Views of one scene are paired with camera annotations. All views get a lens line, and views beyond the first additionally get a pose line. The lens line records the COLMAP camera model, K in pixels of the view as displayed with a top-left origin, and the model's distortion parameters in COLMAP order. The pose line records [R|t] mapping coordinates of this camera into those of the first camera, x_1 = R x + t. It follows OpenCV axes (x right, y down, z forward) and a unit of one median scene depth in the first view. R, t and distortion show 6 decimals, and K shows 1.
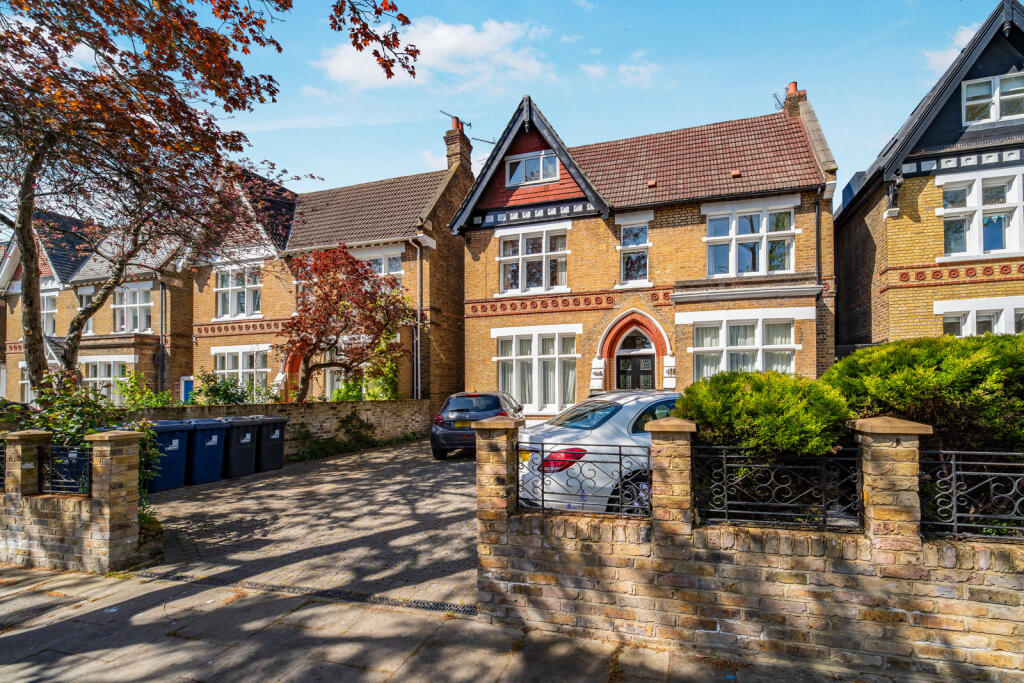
lens RADIAL K [[419.4, 0, 517.7], [0, 419.4, 392.7], [0, 0, 1]] dist [-0.004945, 0.000157]
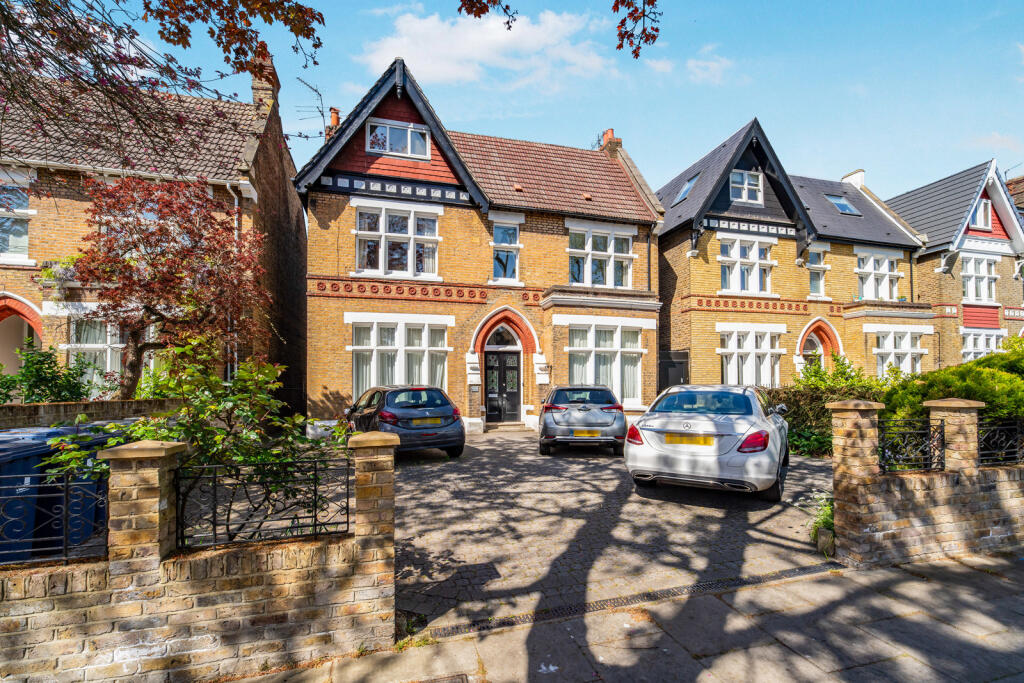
lens RADIAL K [[443.2, 0, 505.7], [0, 443.2, 385.8], [0, 0, 1]] dist [0.004159, 0.000184]
pose [[0.864814, 0.008618, 0.502018, -0.271629], [-0.003849, 0.999937, -0.010534, 0.006220], [-0.502077, 0.007178, 0.864793, 0.068339]]
